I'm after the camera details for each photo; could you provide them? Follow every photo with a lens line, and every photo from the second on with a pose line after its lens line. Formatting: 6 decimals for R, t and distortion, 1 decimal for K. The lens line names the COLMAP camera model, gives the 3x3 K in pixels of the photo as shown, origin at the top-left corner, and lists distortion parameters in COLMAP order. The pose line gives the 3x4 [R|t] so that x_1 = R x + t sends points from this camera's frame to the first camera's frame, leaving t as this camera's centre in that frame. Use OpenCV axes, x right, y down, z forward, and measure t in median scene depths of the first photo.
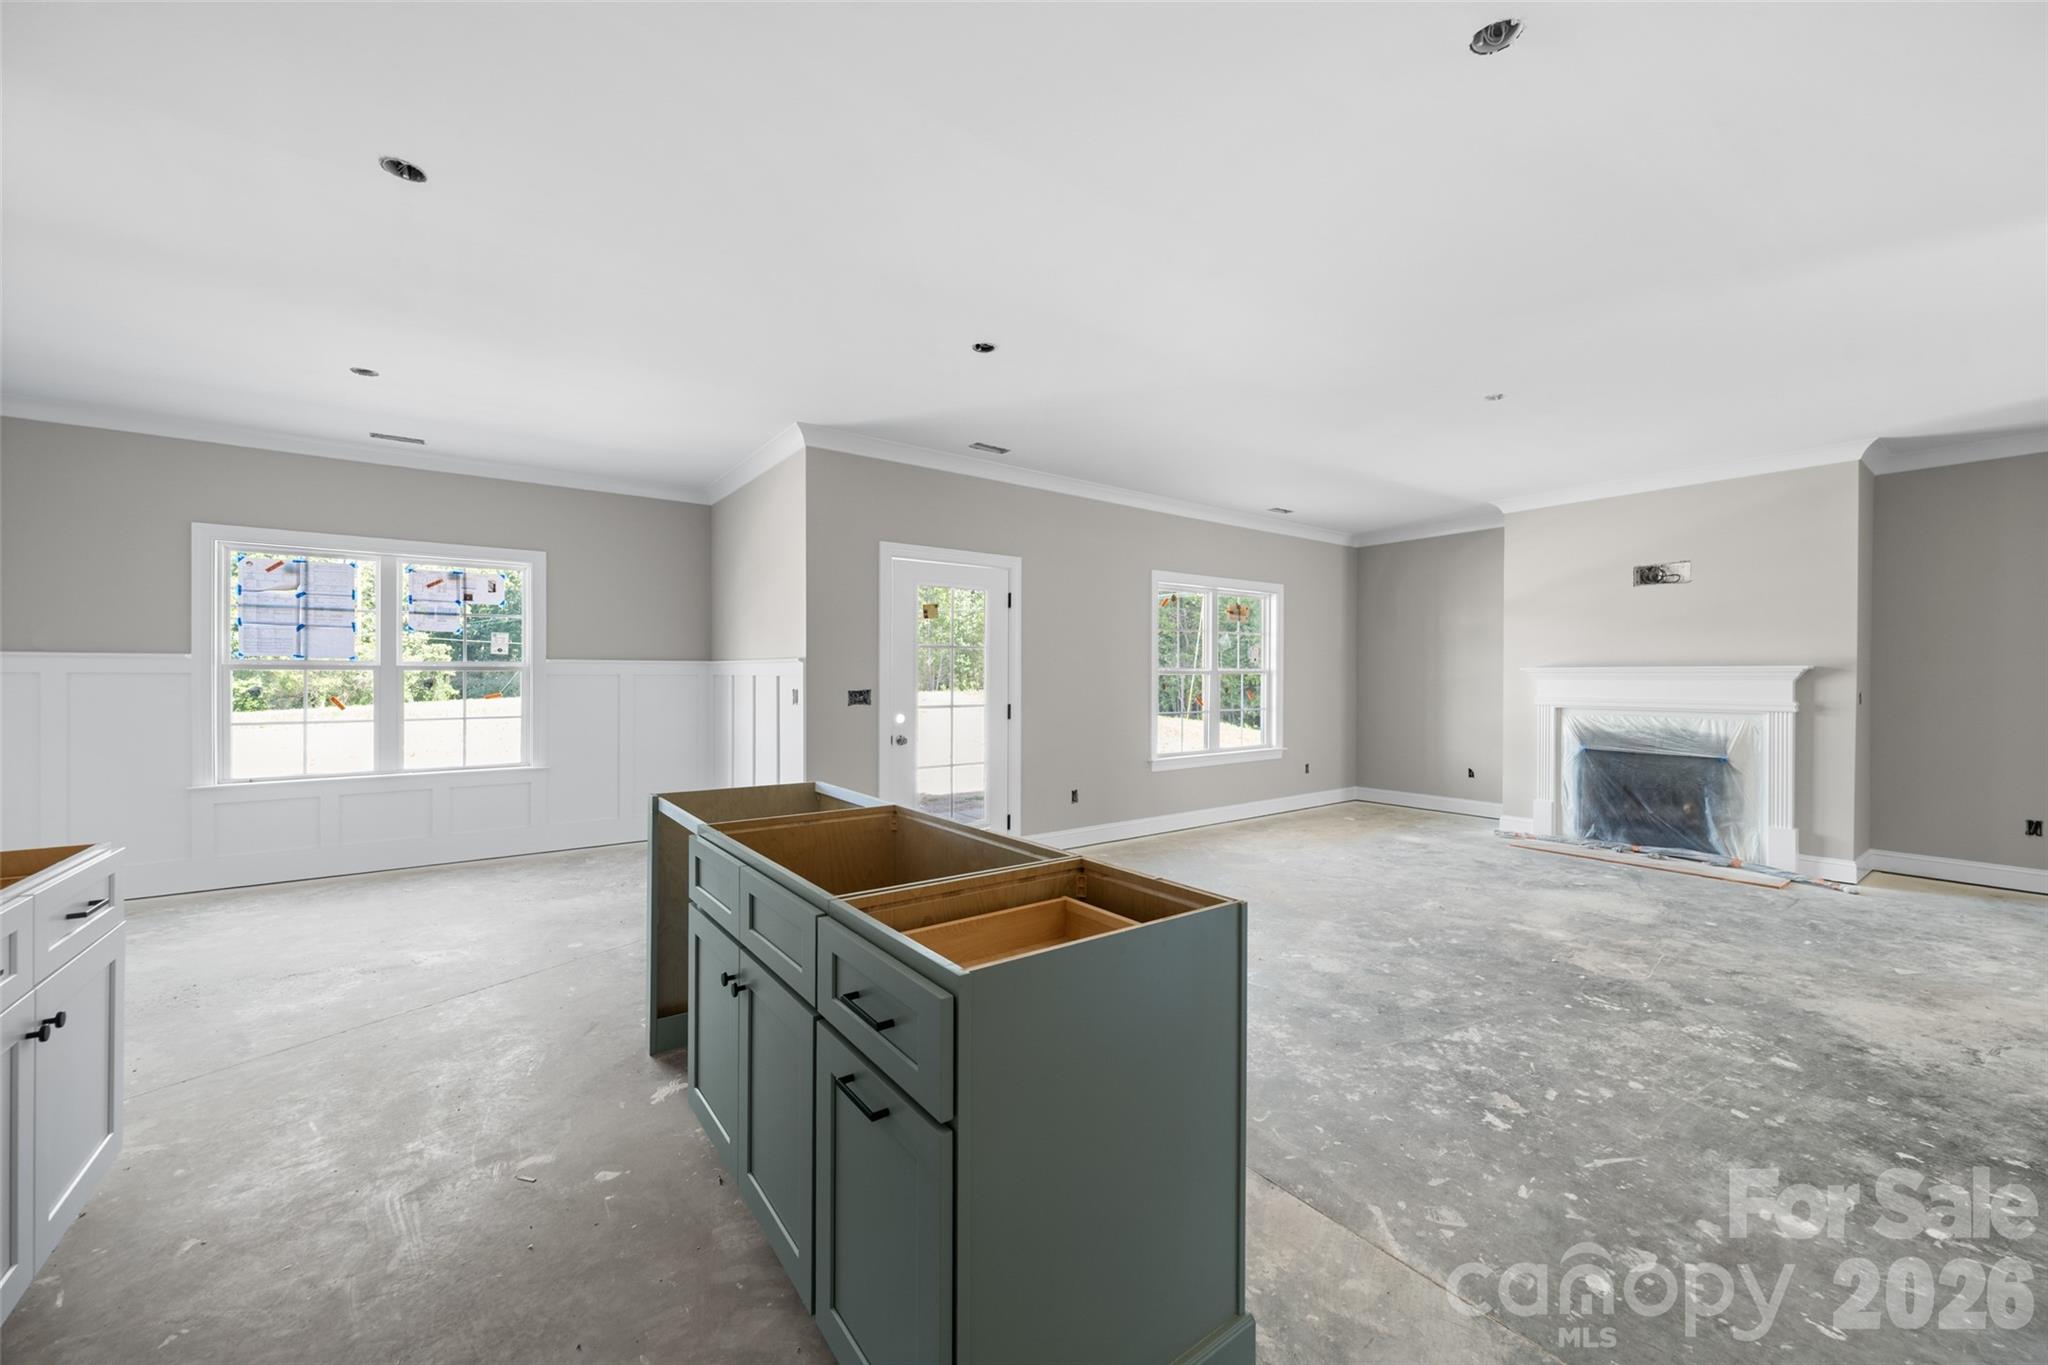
lens RADIAL K [[786.4, 0, 1033.7], [0, 786.4, 684.4], [0, 0, 1]] dist [-0.000118, -0.000005]
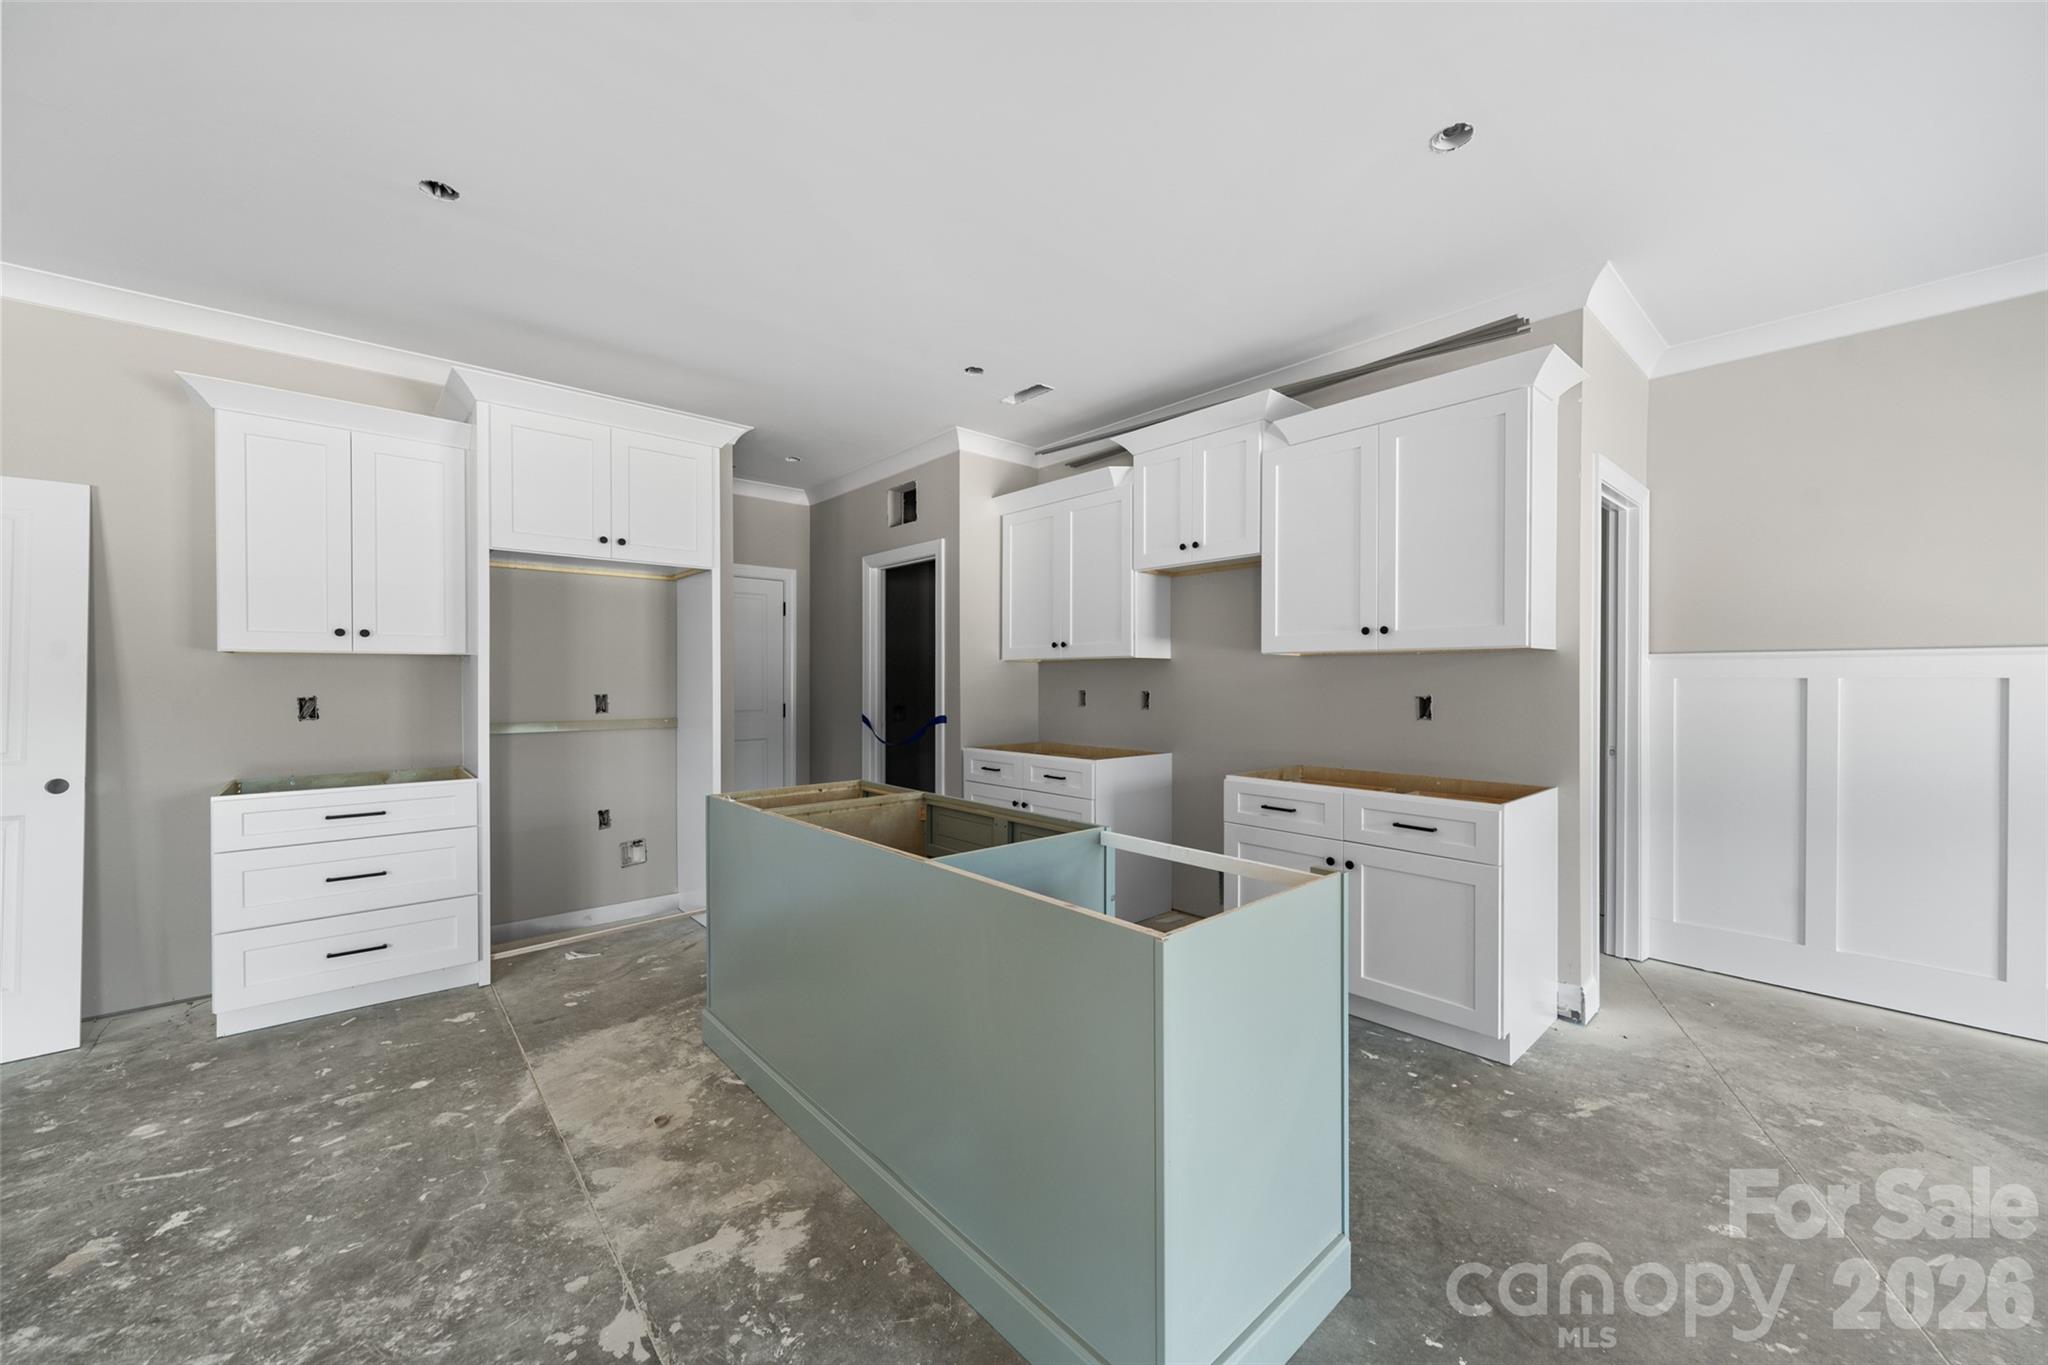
lens RADIAL K [[774.8, 0, 1033.3], [0, 774.8, 681.0], [0, 0, 1]] dist [-0.000538, -0.000161]
pose [[-0.995993, -0.002358, -0.089404, -0.102615], [-0.003571, 0.999904, 0.013406, -0.008392], [0.089363, 0.013671, -0.995905, 0.853594]]
